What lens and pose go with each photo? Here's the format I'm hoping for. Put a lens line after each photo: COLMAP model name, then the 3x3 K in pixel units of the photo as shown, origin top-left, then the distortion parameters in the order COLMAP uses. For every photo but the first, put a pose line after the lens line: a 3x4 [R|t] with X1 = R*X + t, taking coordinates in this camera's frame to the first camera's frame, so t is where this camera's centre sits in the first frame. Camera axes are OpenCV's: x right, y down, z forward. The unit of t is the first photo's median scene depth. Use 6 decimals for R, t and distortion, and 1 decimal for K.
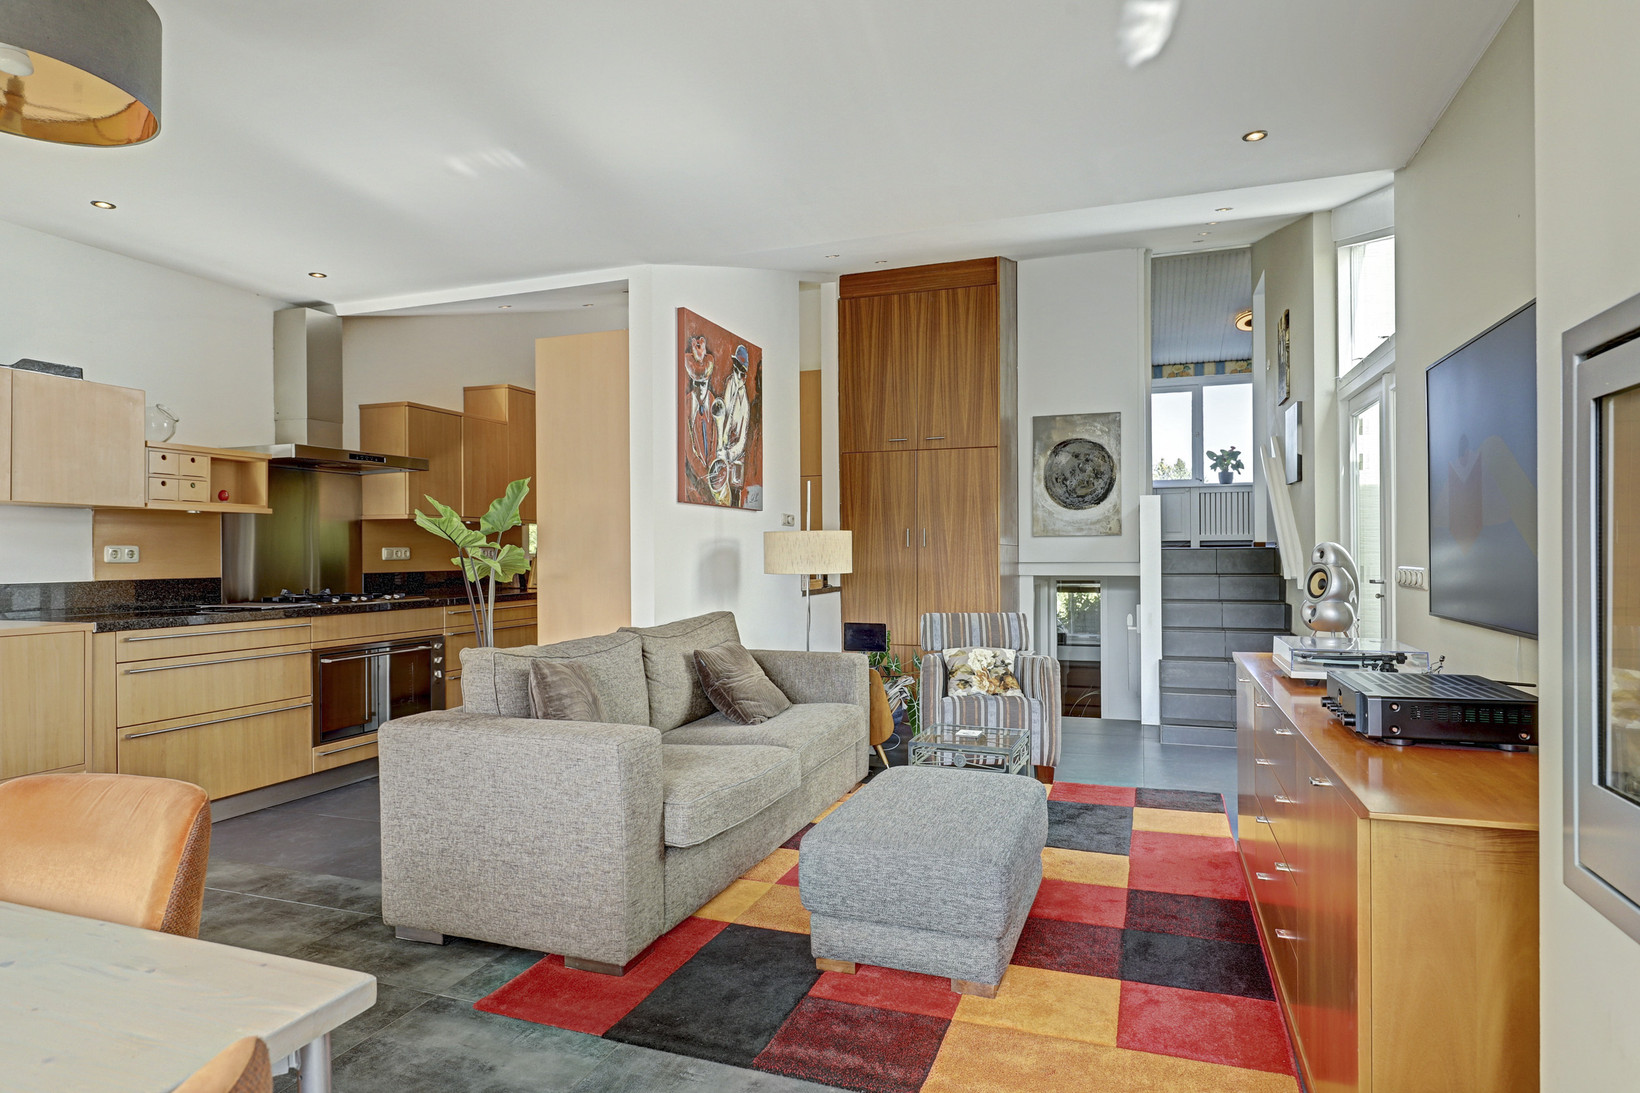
lens RADIAL K [[902.4, 0, 825.3], [0, 902.4, 556.2], [0, 0, 1]] dist [-0.001690, -0.002399]
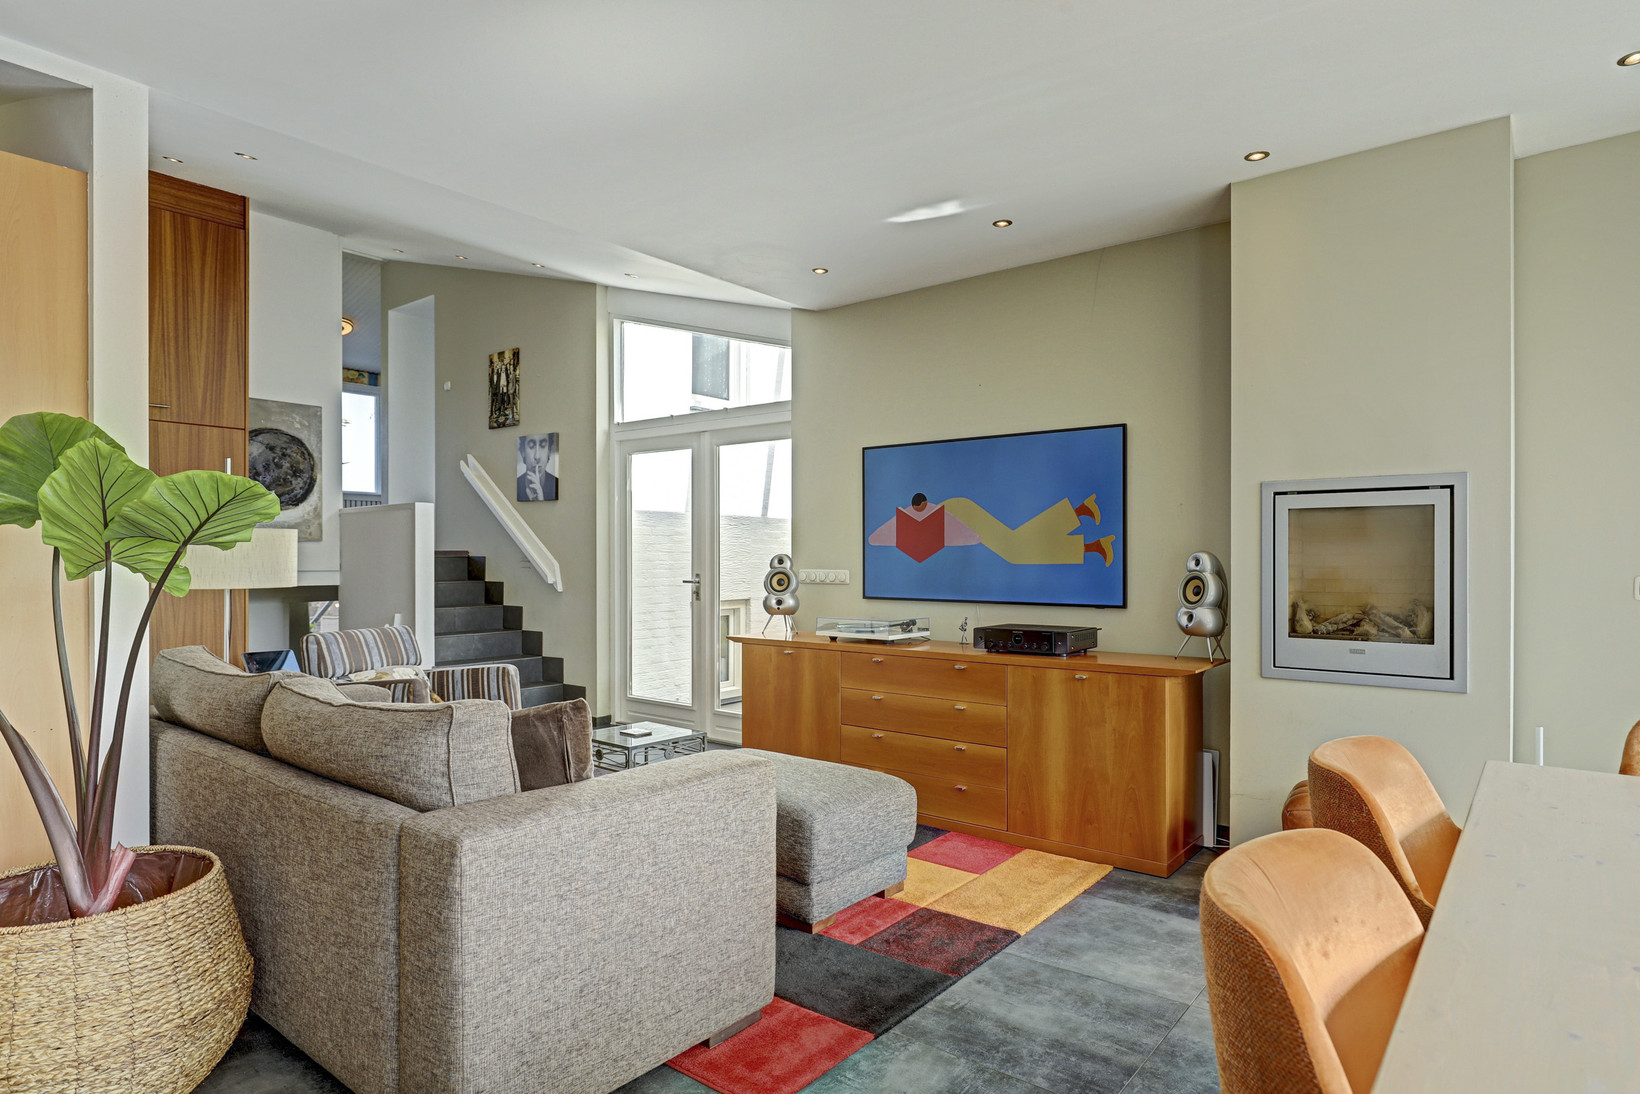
lens RADIAL K [[902.4, 0, 820.7], [0, 902.4, 561.3], [0, 0, 1]] dist [-0.001690, -0.002399]
pose [[0.328565, 0.003211, 0.944476, -0.555809], [0.001629, 0.999991, -0.003967, 0.002343], [-0.944480, 0.002842, 0.328557, 0.330914]]
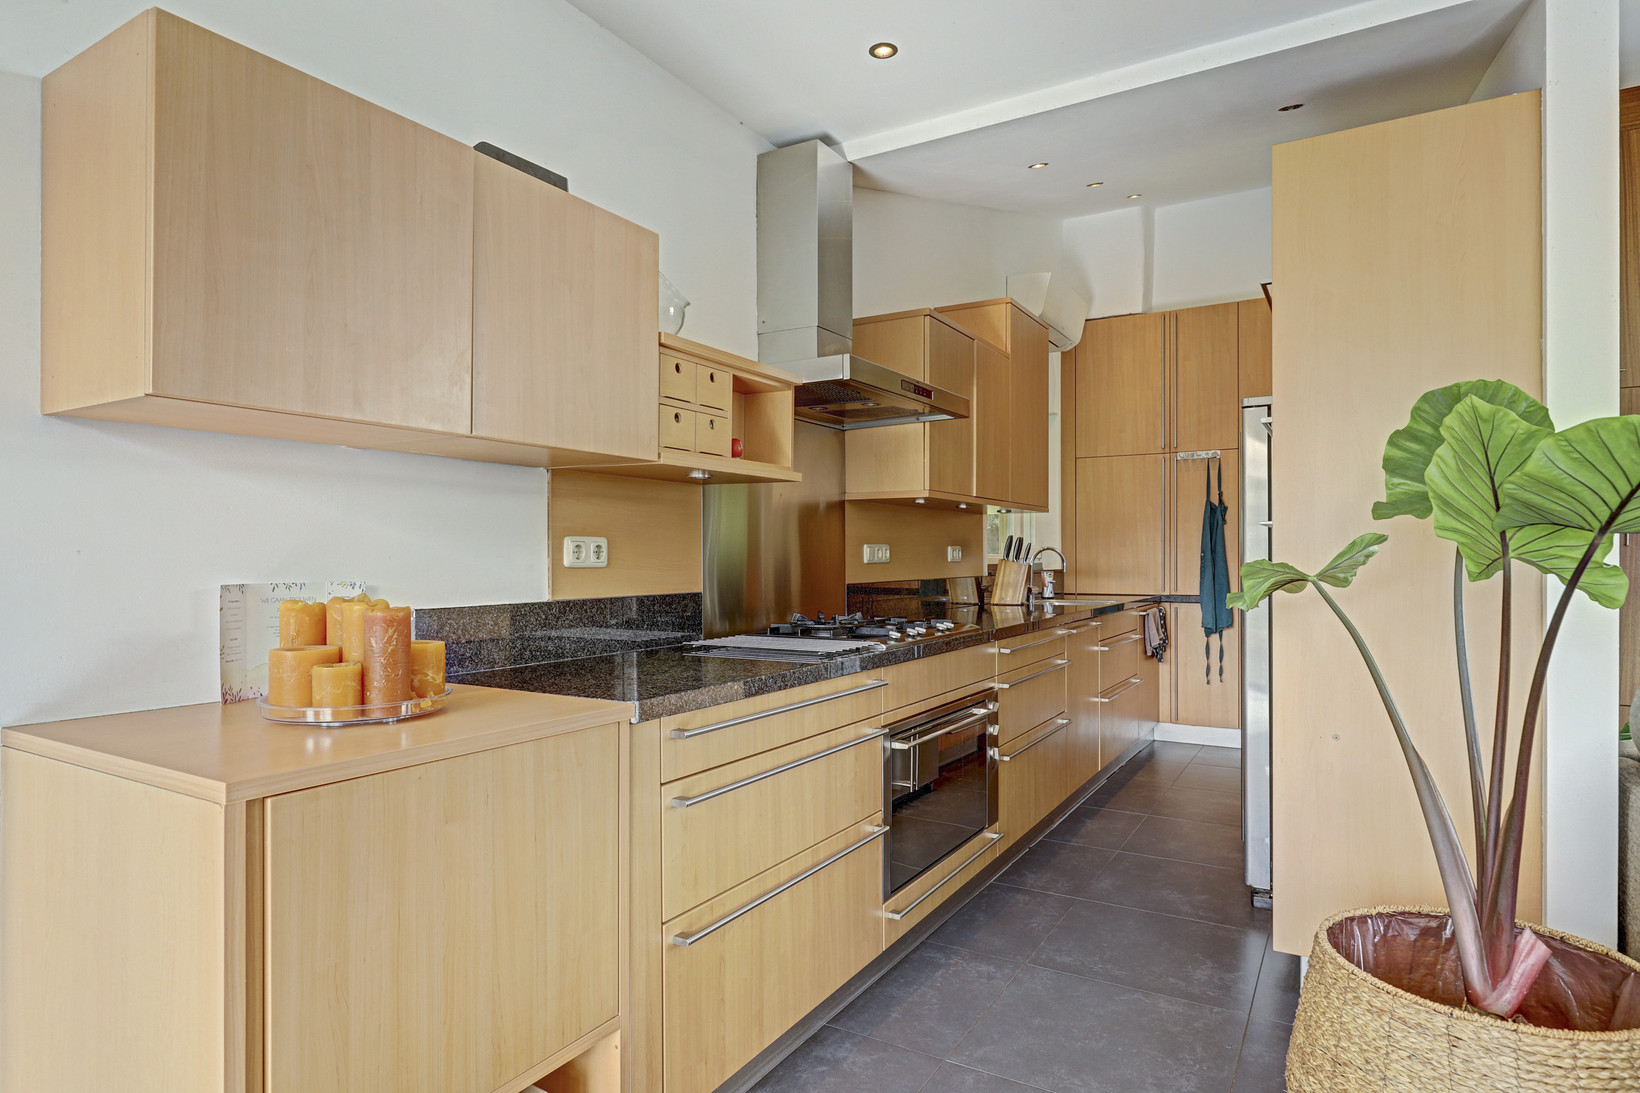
lens RADIAL K [[902.4, 0, 815.8], [0, 902.4, 562.4], [0, 0, 1]] dist [-0.001690, -0.002399]
pose [[0.979553, 0.003580, -0.201152, -0.453359], [-0.002889, 0.999989, 0.003730, 0.001388], [0.201163, -0.003072, 0.979553, 0.412382]]
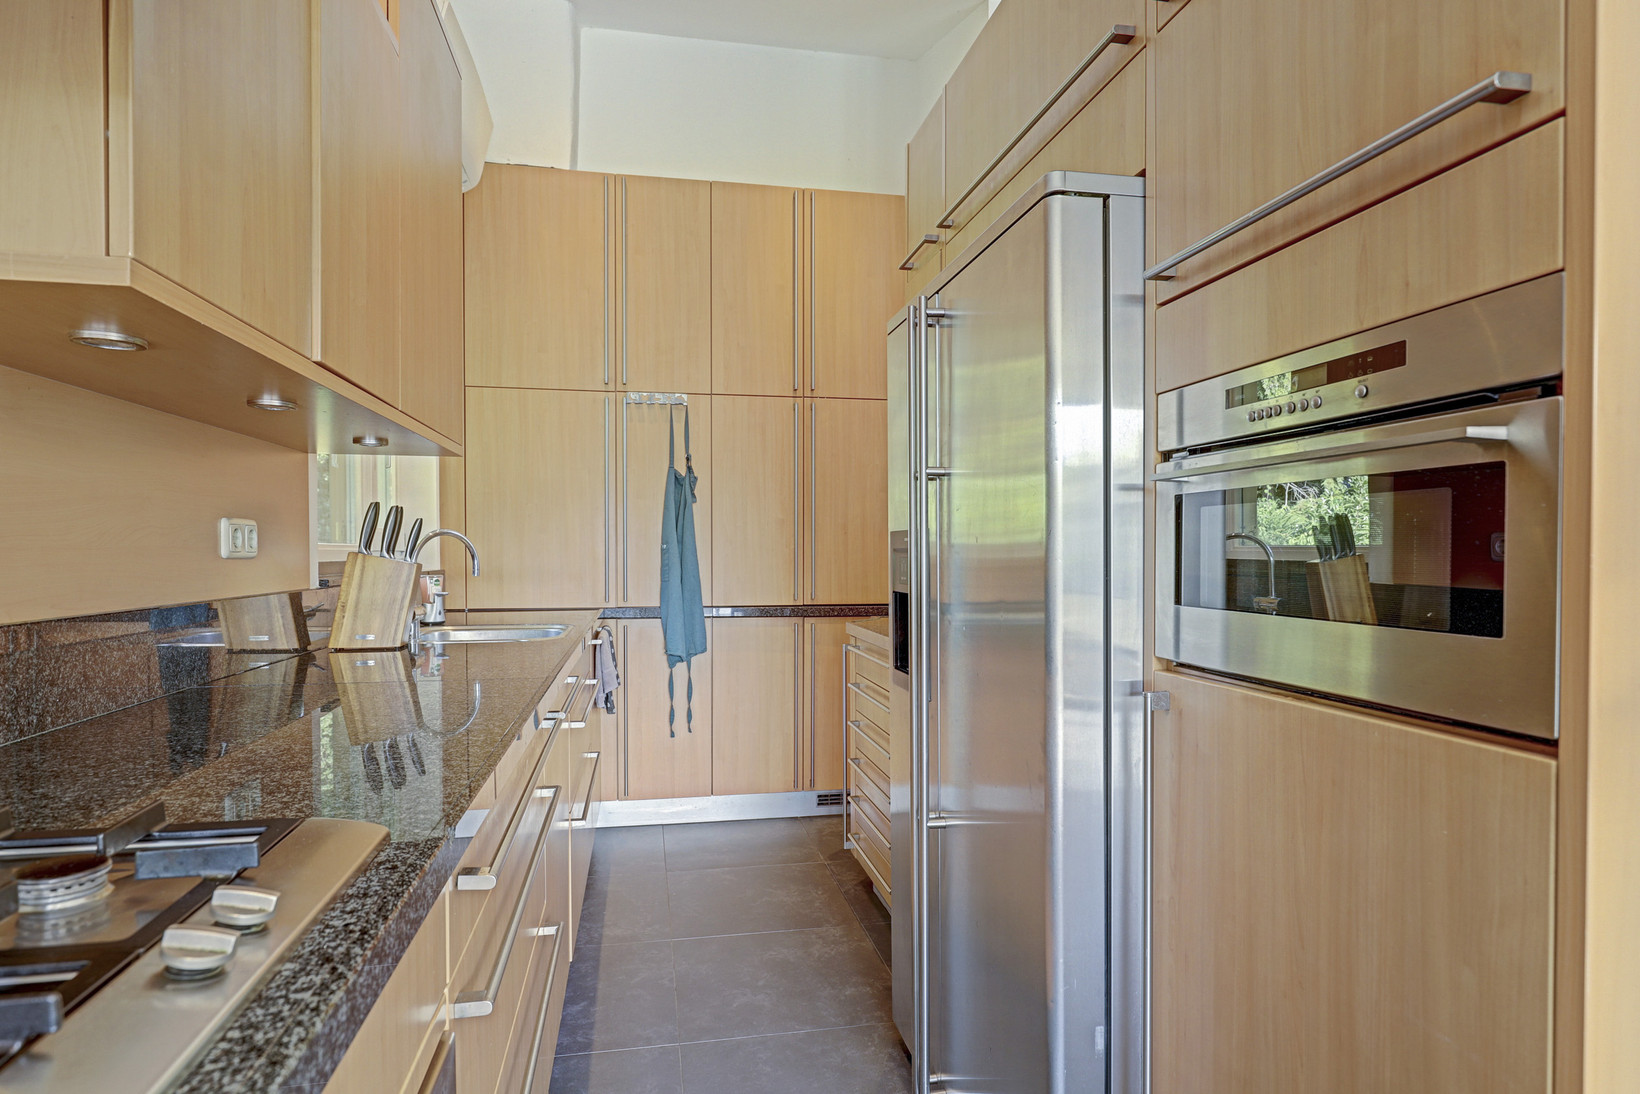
lens RADIAL K [[902.4, 0, 822.7], [0, 902.4, 568.3], [0, 0, 1]] dist [-0.001690, -0.002399]
pose [[0.858668, -0.003382, 0.512521, -0.484241], [-0.004207, 0.999898, 0.013647, 0.002115], [-0.512515, -0.013875, 0.858566, 0.910752]]
